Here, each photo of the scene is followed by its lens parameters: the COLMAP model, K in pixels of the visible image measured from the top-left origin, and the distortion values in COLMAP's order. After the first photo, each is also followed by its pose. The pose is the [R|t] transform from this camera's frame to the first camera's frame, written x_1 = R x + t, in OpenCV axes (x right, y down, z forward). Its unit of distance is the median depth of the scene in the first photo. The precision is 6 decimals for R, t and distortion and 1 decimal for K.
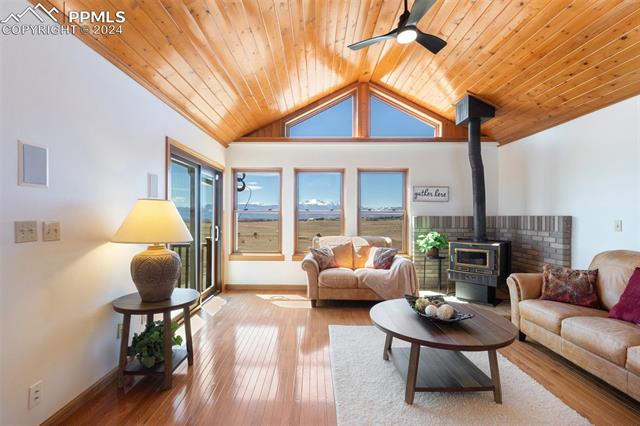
lens RADIAL K [[295.2, 0, 309.3], [0, 295.2, 215.5], [0, 0, 1]] dist [0.002466, 0.000396]
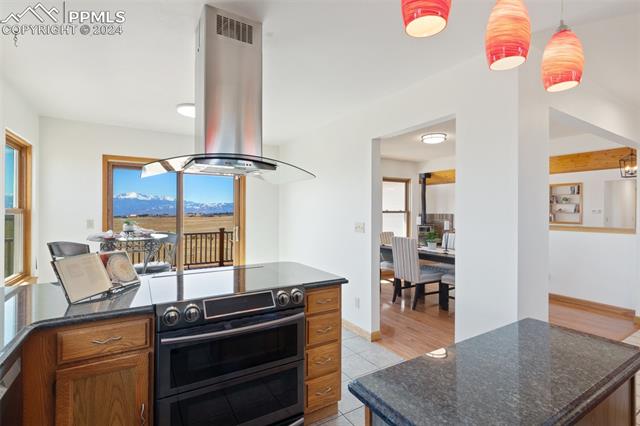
lens RADIAL K [[295.2, 0, 305.9], [0, 295.2, 208.3], [0, 0, 1]] dist [0.002466, 0.000396]
pose [[0.853659, 0.005671, 0.520801, -1.595494], [-0.000066, 0.999942, -0.010779, -0.017846], [-0.520832, 0.009167, 0.853610, -0.662123]]
